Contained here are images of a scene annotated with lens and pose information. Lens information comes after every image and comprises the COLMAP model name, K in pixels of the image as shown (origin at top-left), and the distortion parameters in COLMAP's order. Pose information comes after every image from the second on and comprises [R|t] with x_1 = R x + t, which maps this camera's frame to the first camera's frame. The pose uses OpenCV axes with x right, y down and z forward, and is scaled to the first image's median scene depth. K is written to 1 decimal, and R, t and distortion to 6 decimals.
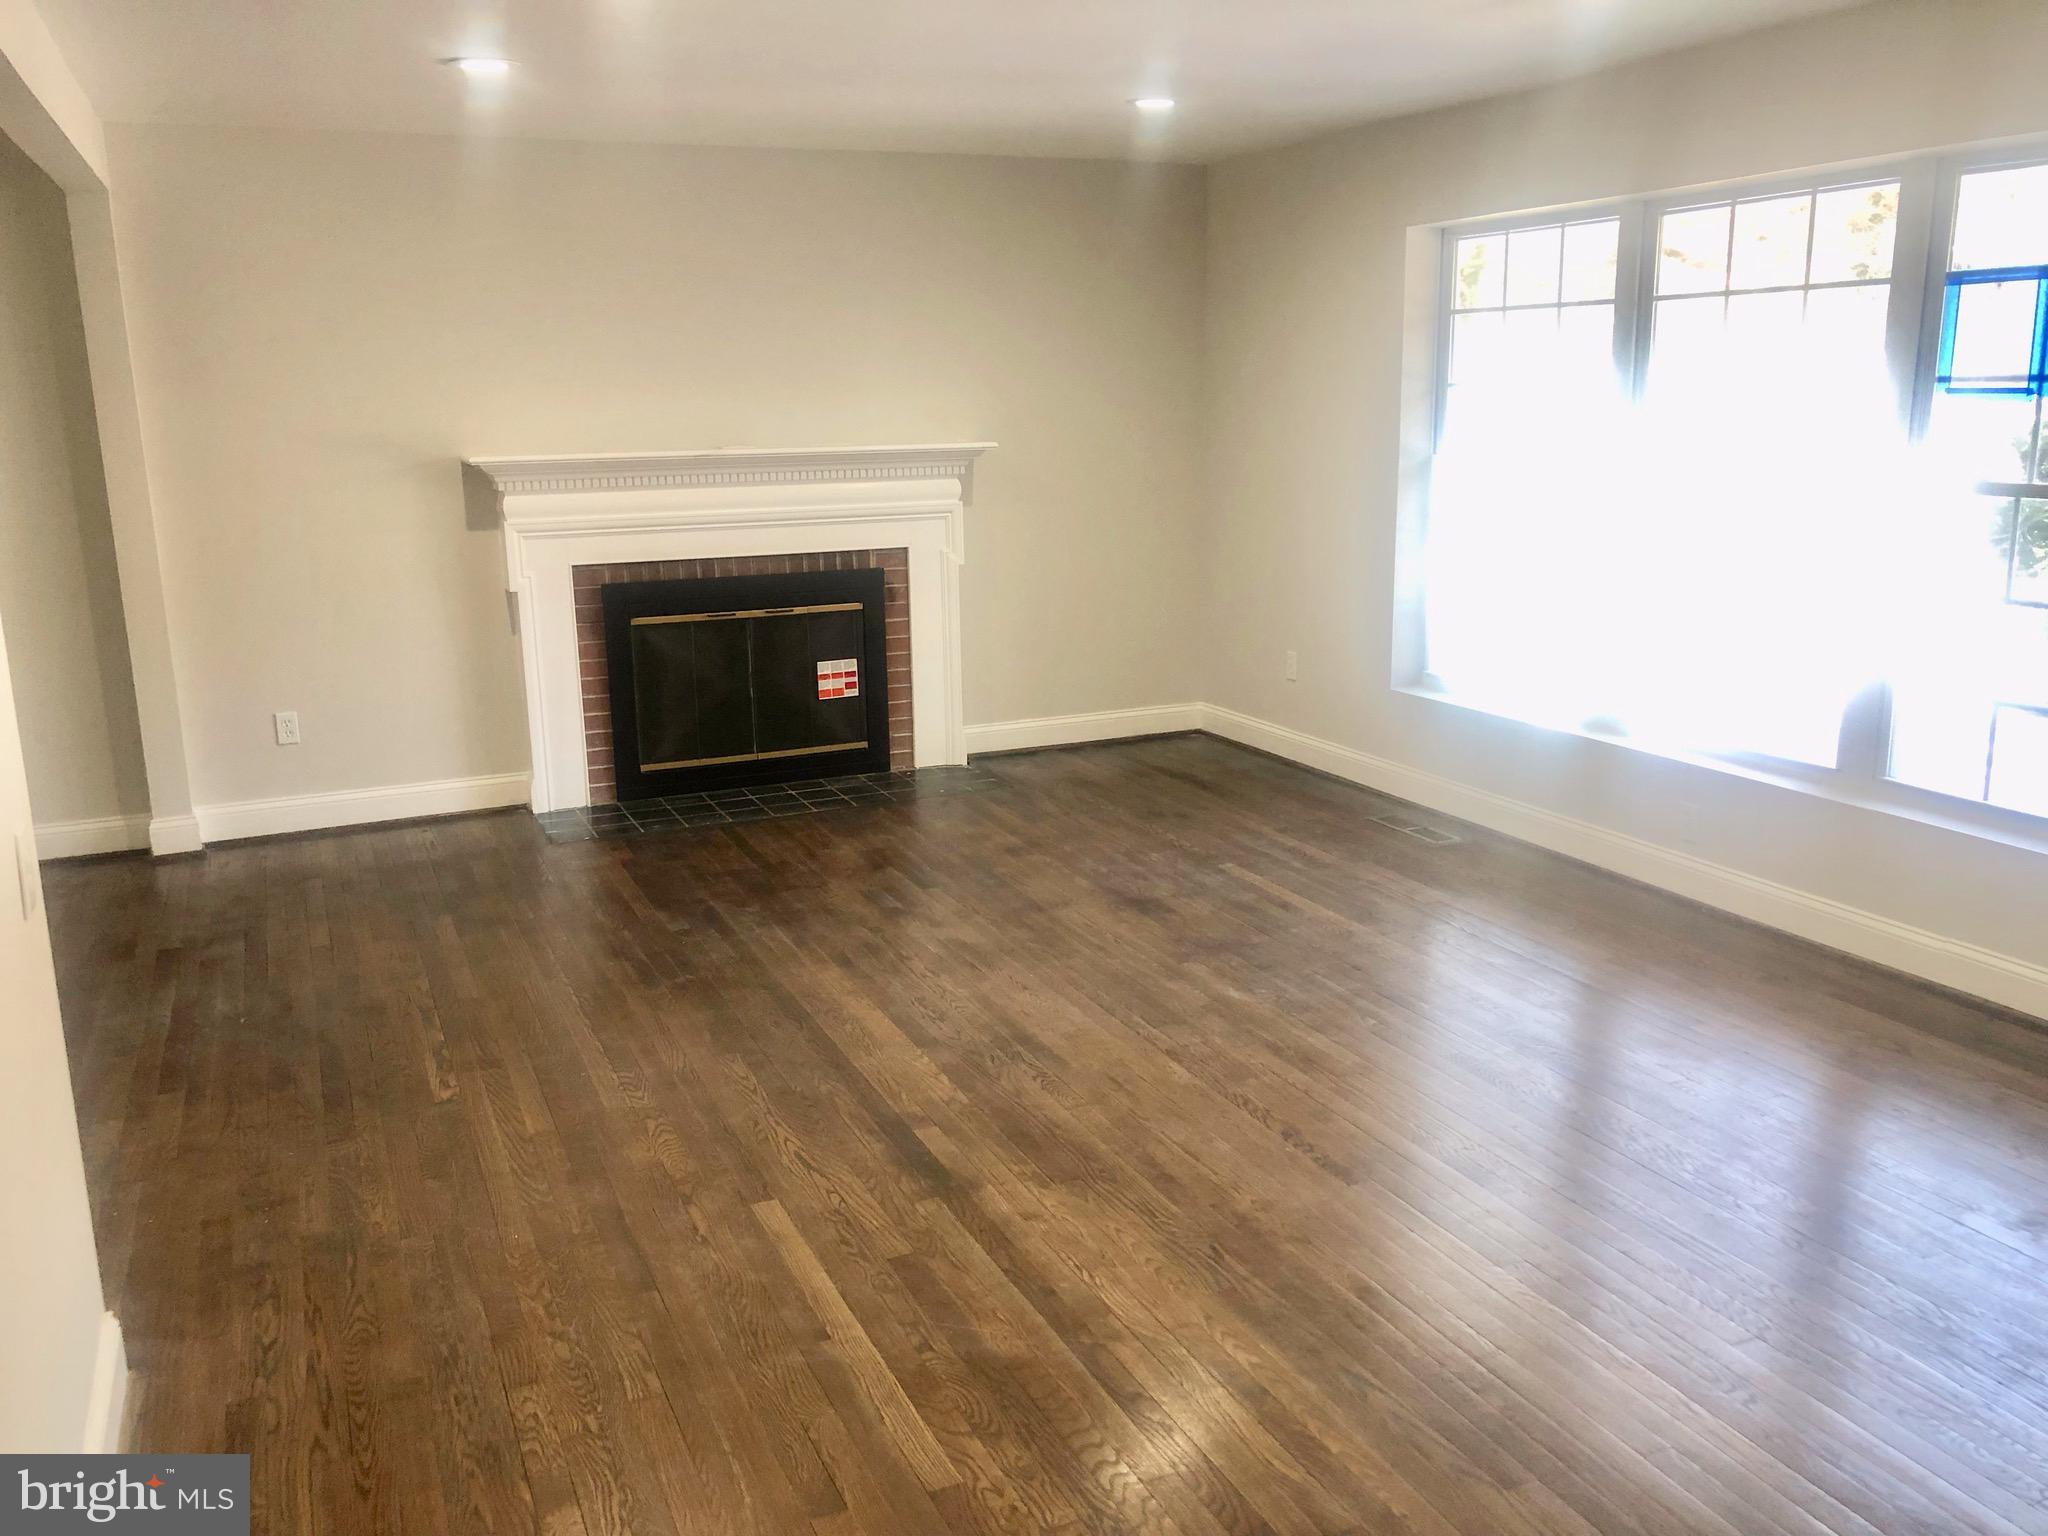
lens RADIAL K [[1699.5, 0, 1024.0], [0, 1699.5, 768.0], [0, 0, 1]] dist [0.055112, -0.000781]
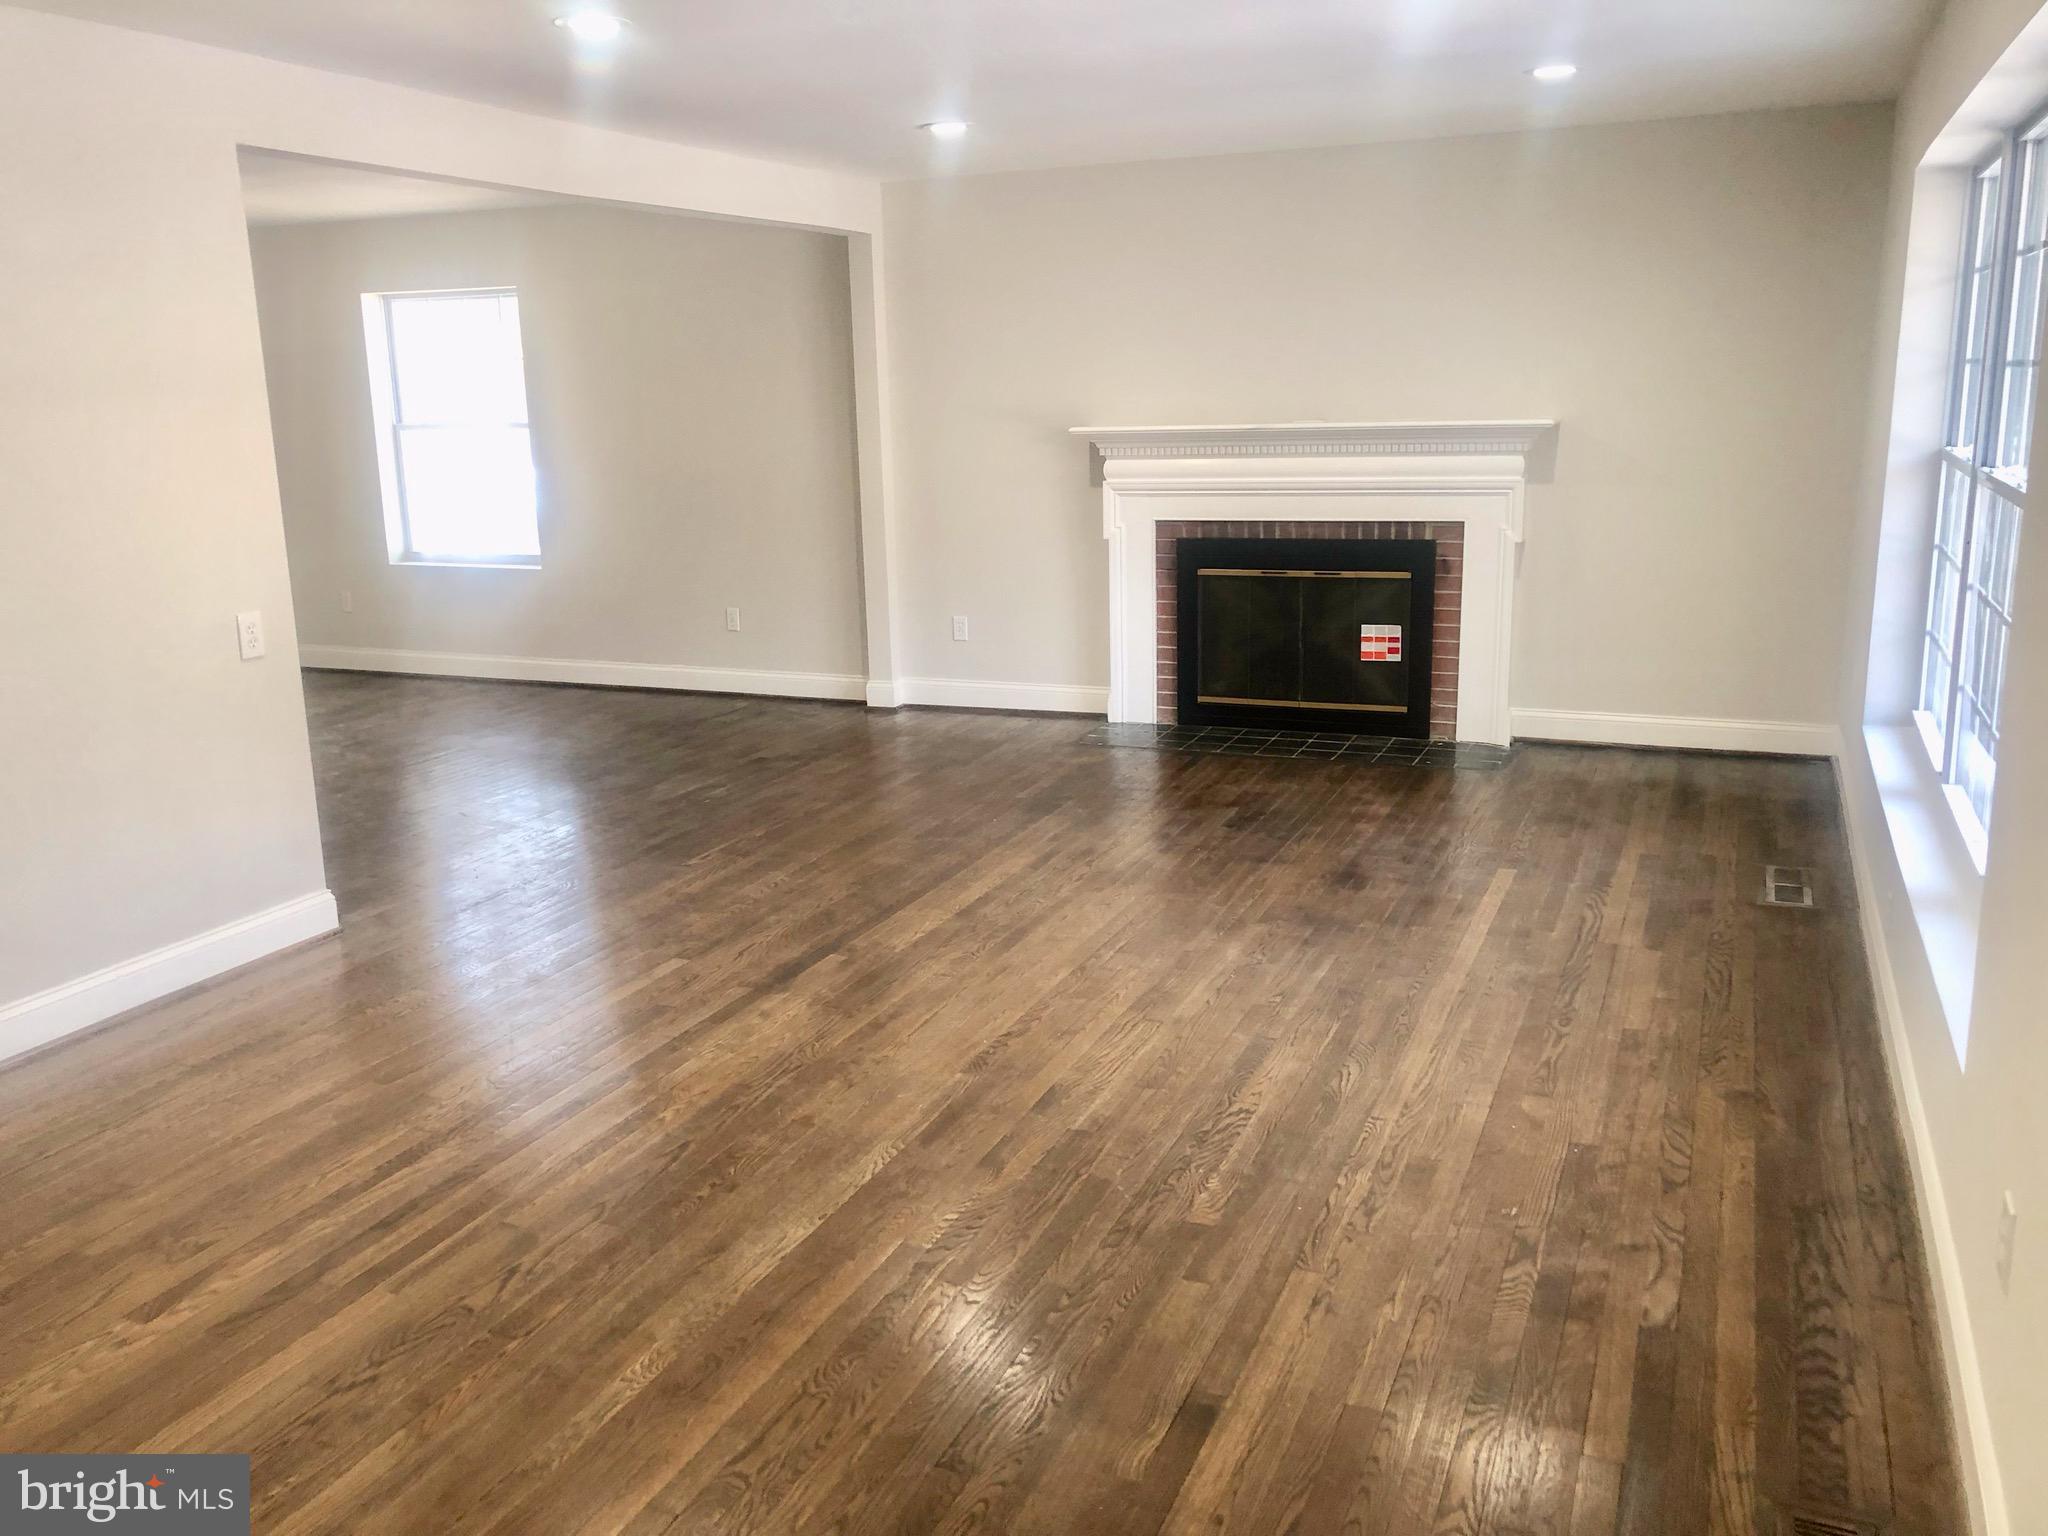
lens RADIAL K [[1756.6, 0, 1024.0], [0, 1756.6, 768.0], [0, 0, 1]] dist [0.023462, -0.003934]
pose [[0.638840, 0.161516, -0.752195, 0.618998], [-0.148331, 0.985228, 0.085576, -0.039047], [0.754905, 0.056905, 0.653360, 0.138163]]
